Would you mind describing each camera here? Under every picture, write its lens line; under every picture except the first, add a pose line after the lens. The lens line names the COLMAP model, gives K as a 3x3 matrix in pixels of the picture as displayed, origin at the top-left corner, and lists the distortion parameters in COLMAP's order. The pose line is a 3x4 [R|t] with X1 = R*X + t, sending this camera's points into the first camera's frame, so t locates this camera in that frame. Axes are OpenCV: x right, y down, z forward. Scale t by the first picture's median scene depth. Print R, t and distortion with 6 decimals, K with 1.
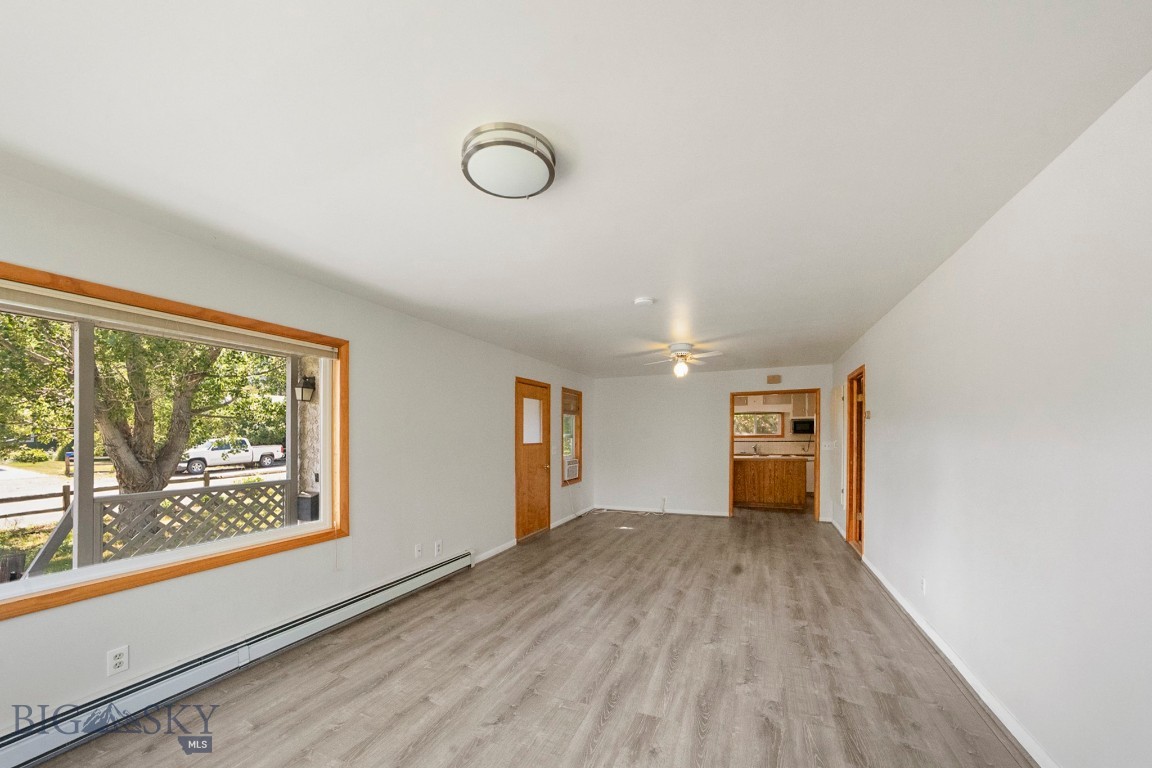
lens RADIAL K [[421.5, 0, 579.3], [0, 421.5, 429.6], [0, 0, 1]] dist [-0.028985, 0.006542]
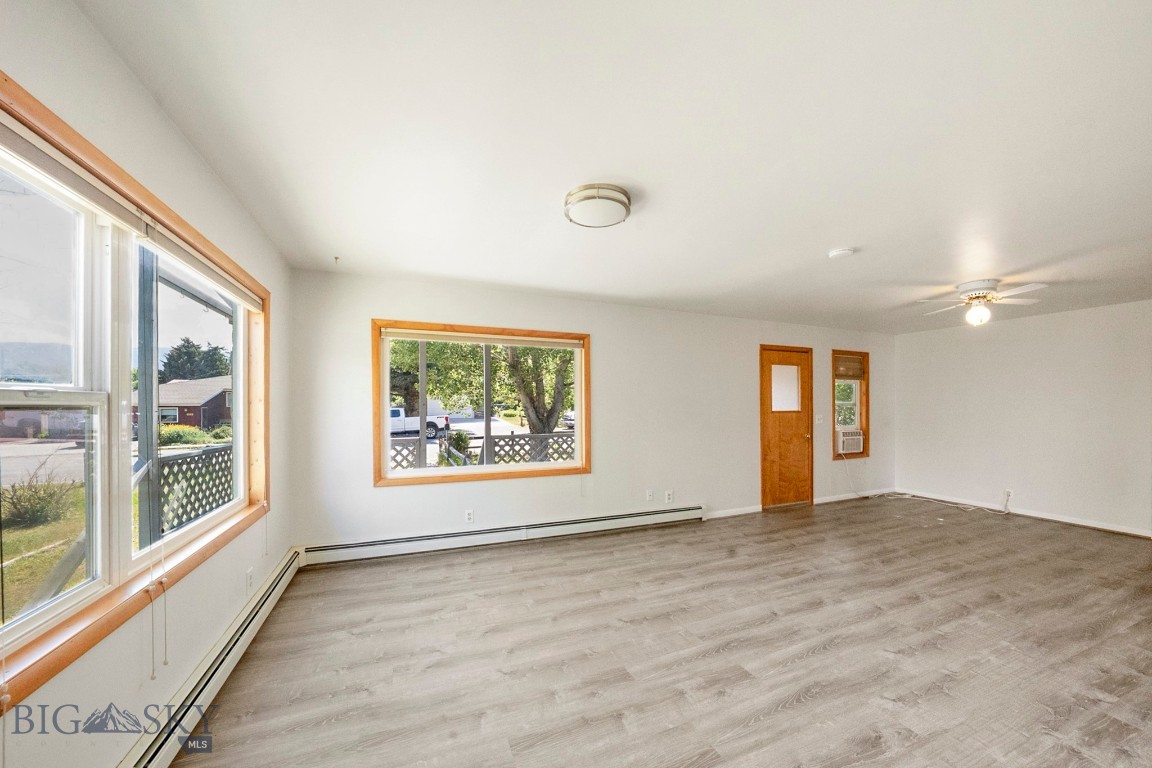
lens RADIAL K [[409.5, 0, 574.8], [0, 409.5, 402.3], [0, 0, 1]] dist [-0.029956, 0.006968]
pose [[0.707984, 0.005503, -0.706207, 0.312183], [0.004076, 0.999921, 0.011879, -0.000986], [0.706217, -0.011288, 0.707906, -0.007763]]
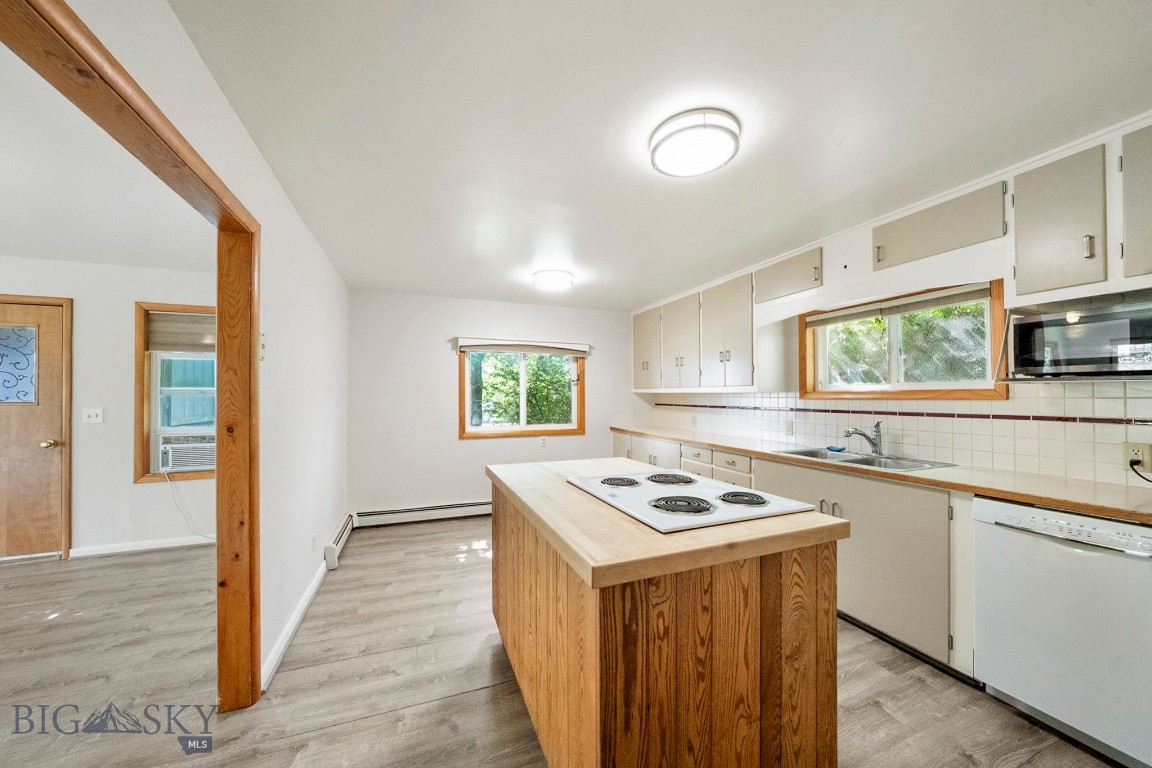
lens RADIAL K [[404.2, 0, 574.3], [0, 404.2, 391.2], [0, 0, 1]] dist [-0.026678, 0.005790]
pose [[0.700466, -0.002606, -0.713681, 1.290749], [0.009302, 0.999942, 0.005477, 0.031216], [0.713626, -0.010475, 0.700449, 1.847665]]
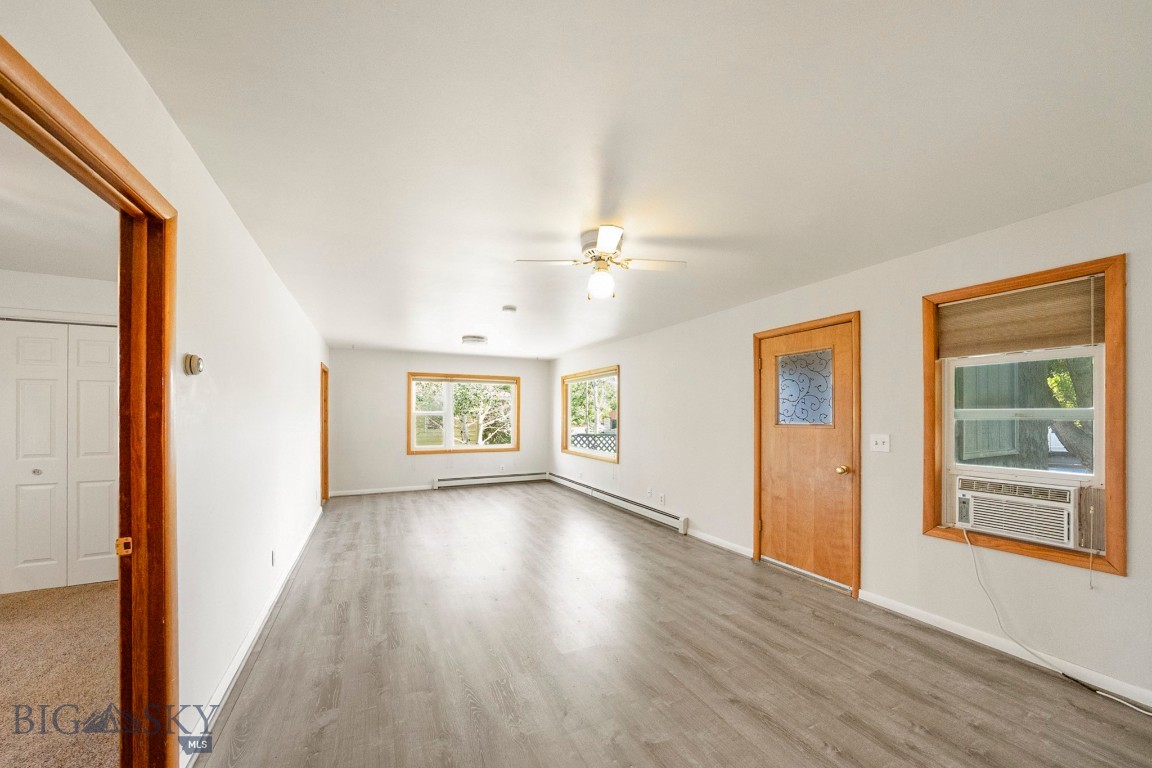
lens RADIAL K [[406.5, 0, 581.4], [0, 406.5, 411.2], [0, 0, 1]] dist [-0.032353, 0.000051]
pose [[-0.645325, -0.000788, -0.763908, 0.849334], [0.014658, 0.999803, -0.013414, 0.022729], [0.763768, -0.019854, -0.645186, 1.750547]]
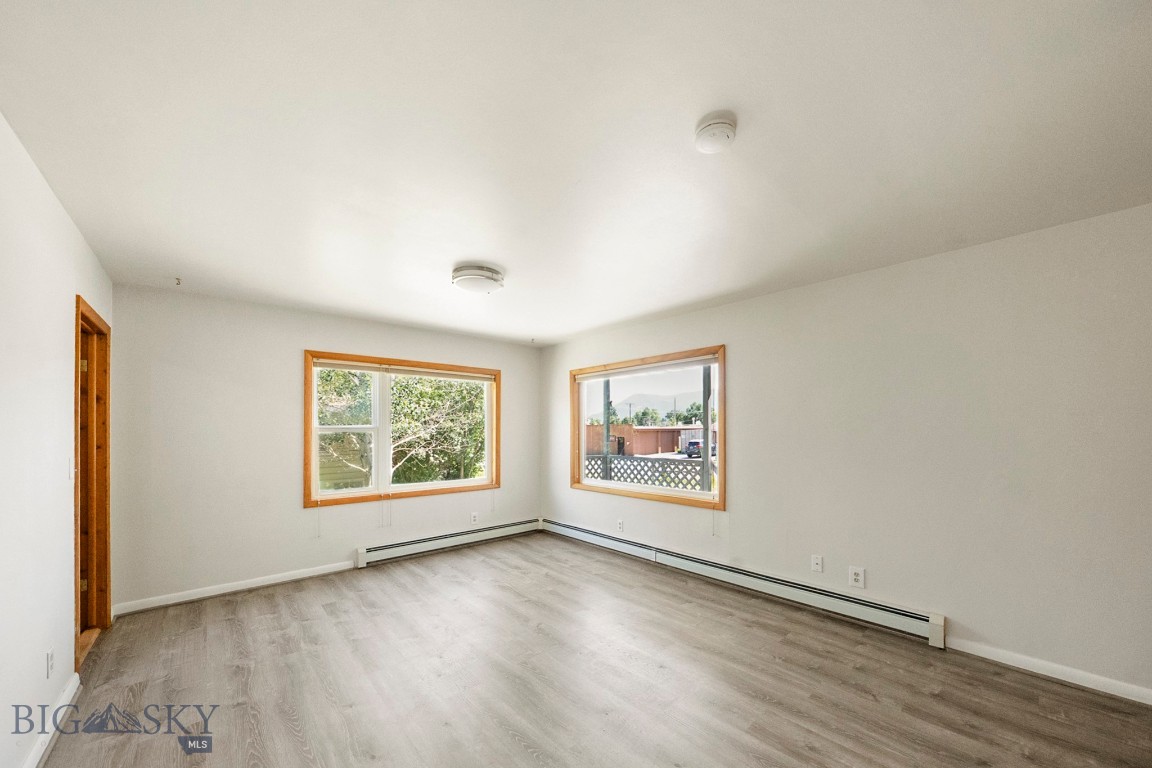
lens RADIAL K [[417.7, 0, 578.7], [0, 417.7, 418.6], [0, 0, 1]] dist [-0.012758, 0.000069]
pose [[-0.427743, -0.018945, -0.903702, 0.563321], [0.024094, 0.999186, -0.032351, 0.020644], [0.903579, -0.035612, -0.426939, 0.946008]]
